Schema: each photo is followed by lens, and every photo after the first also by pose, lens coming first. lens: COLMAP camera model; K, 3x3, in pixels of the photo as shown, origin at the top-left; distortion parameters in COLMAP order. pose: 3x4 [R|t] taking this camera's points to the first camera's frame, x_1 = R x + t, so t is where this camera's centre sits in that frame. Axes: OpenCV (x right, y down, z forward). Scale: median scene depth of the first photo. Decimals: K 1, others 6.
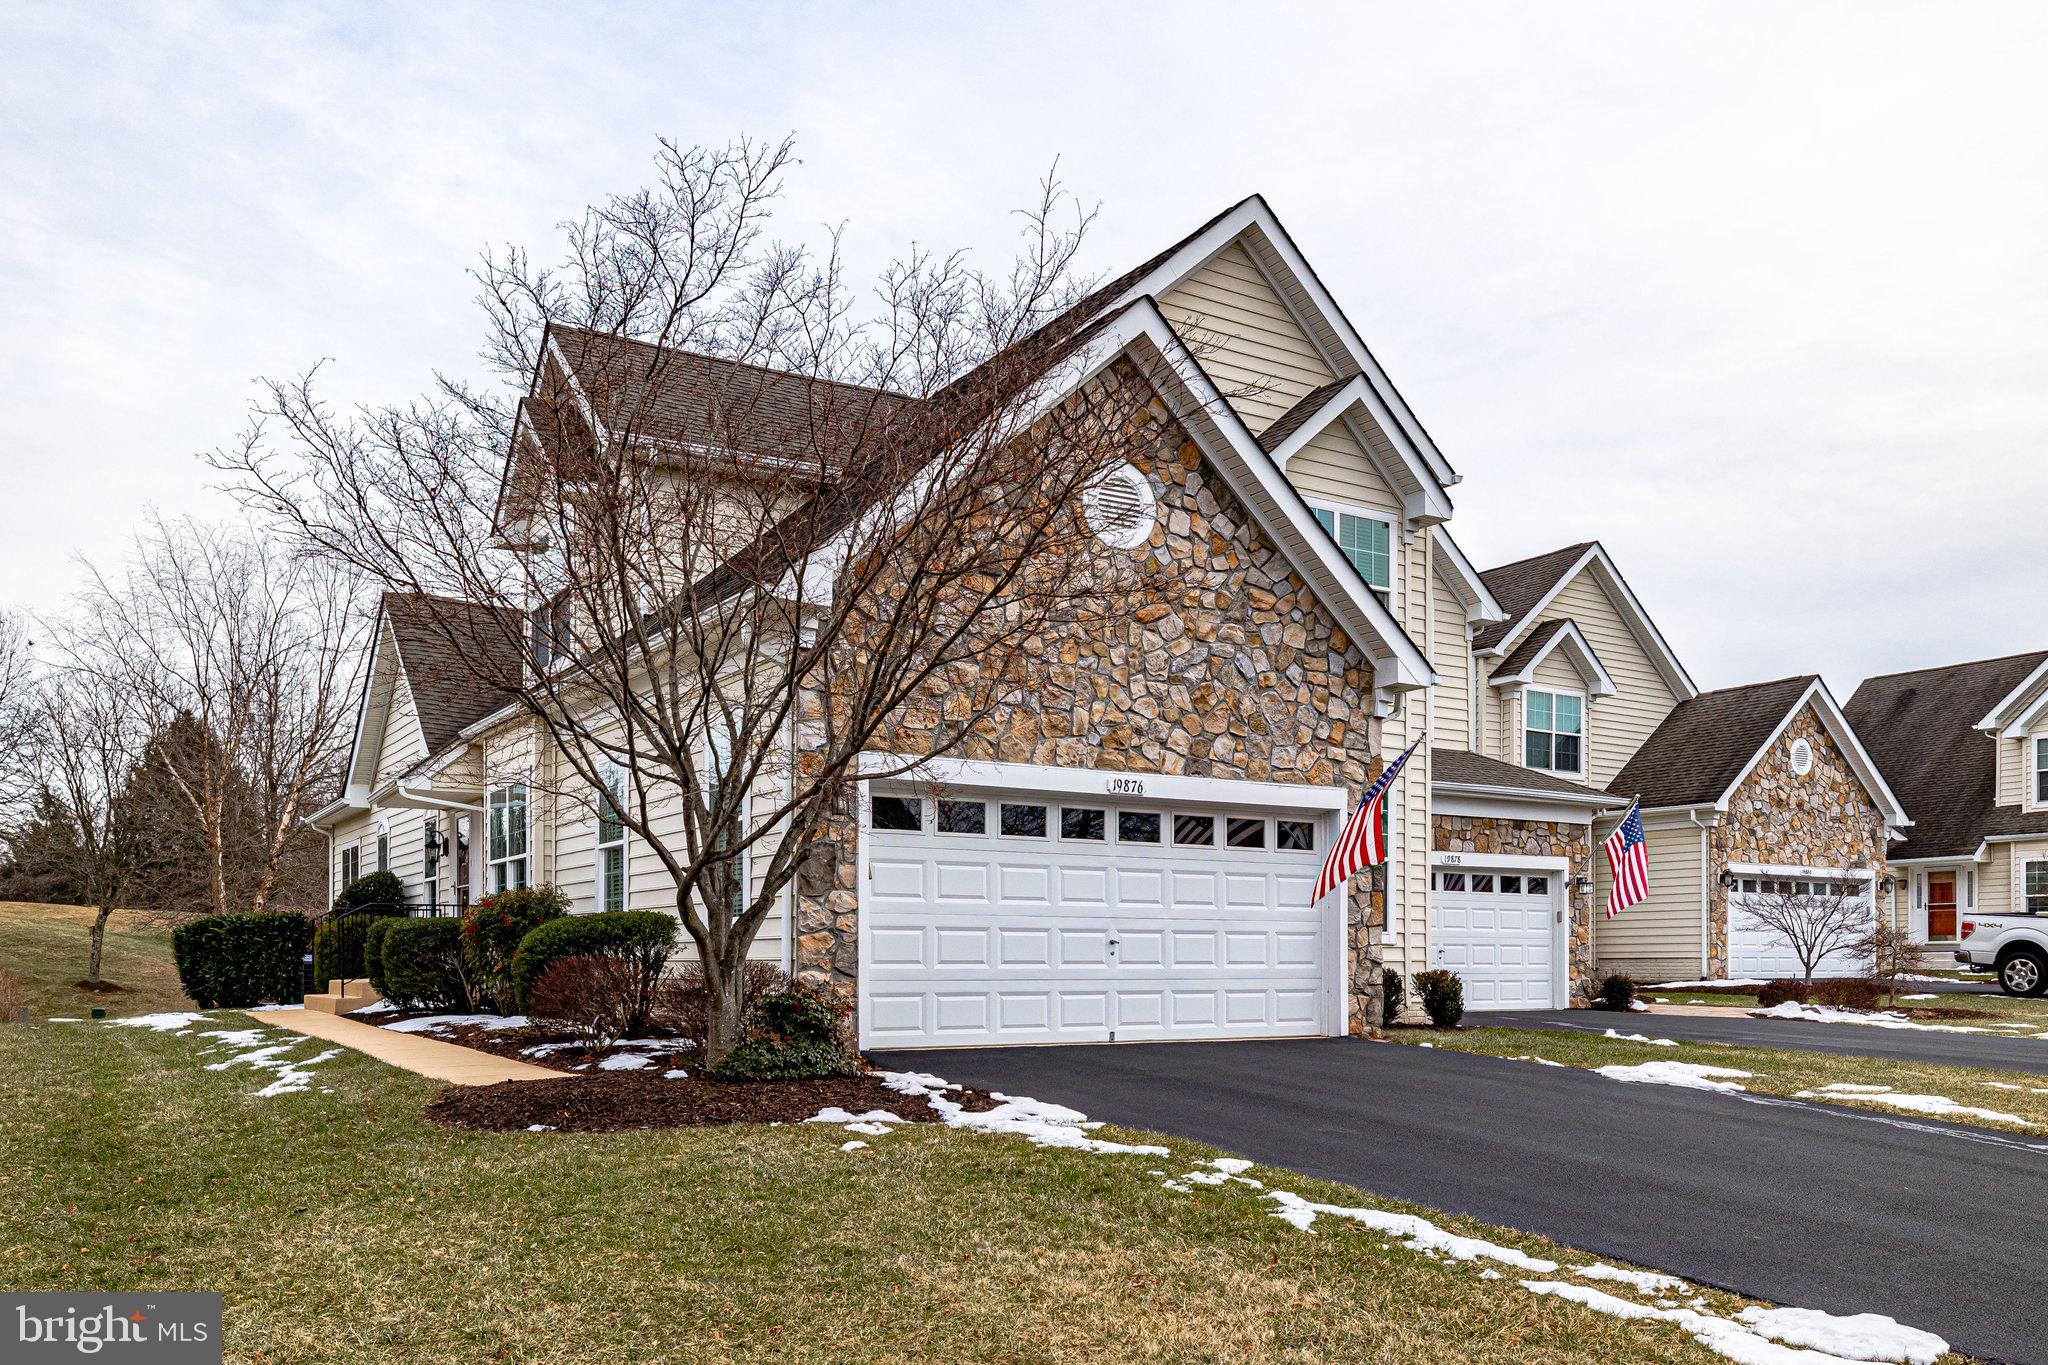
lens RADIAL K [[1608.4, 0, 1023.7], [0, 1608.4, 682.9], [0, 0, 1]] dist [-0.008533, -0.005539]
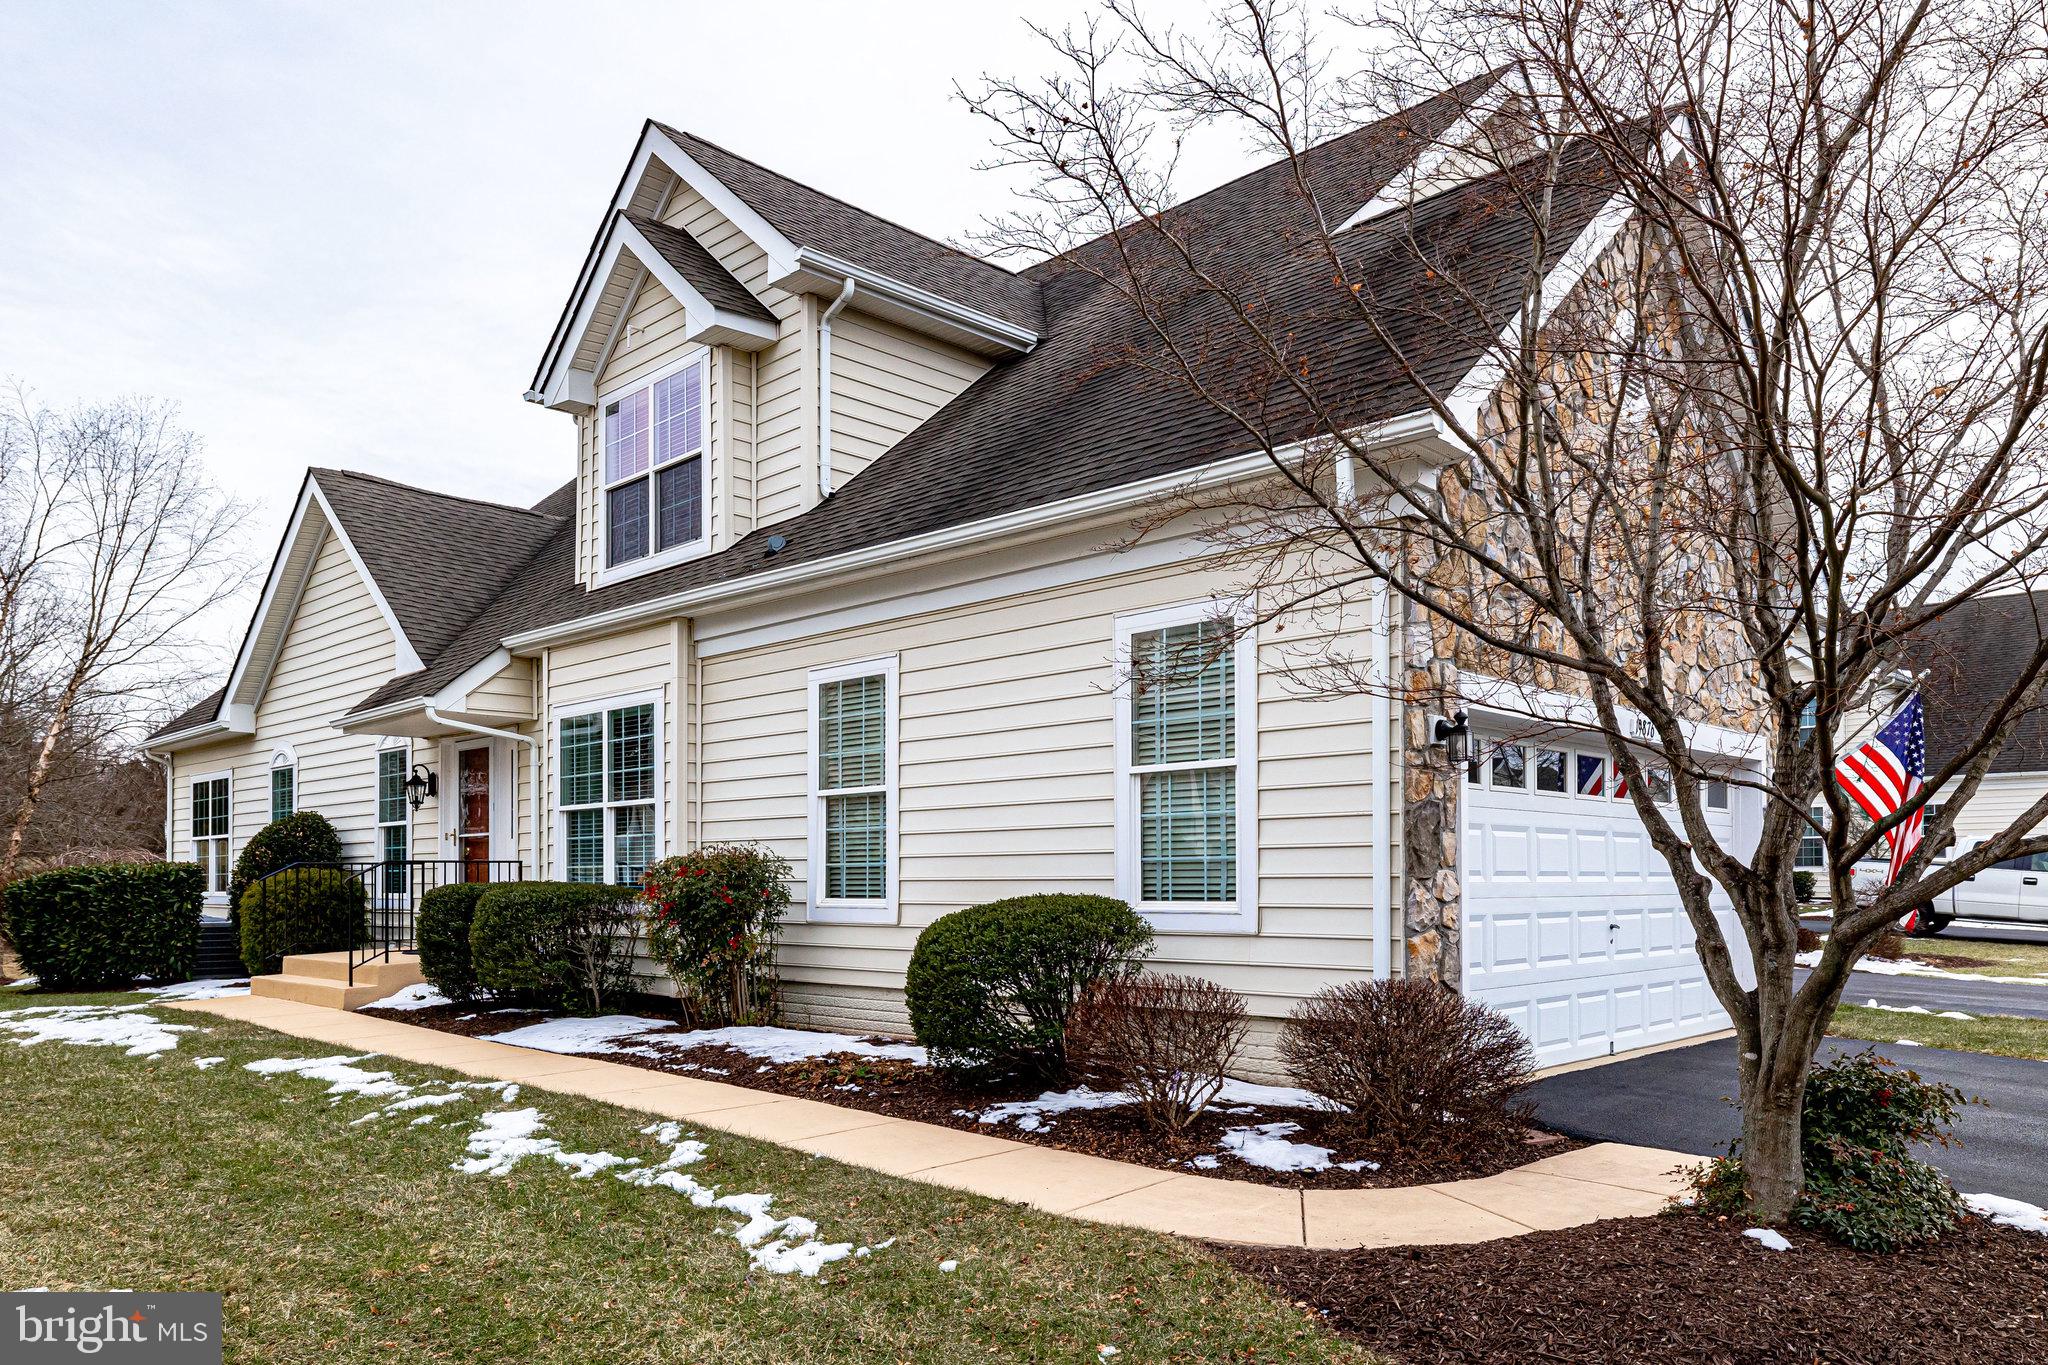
lens RADIAL K [[1380.8, 0, 1025.2], [0, 1380.8, 678.3], [0, 0, 1]] dist [0.008182, -0.001409]
pose [[0.968113, 0.032889, 0.248345, -0.277001], [-0.039558, 0.998977, 0.021910, 0.025259], [-0.247370, -0.031035, 0.968424, 0.292971]]
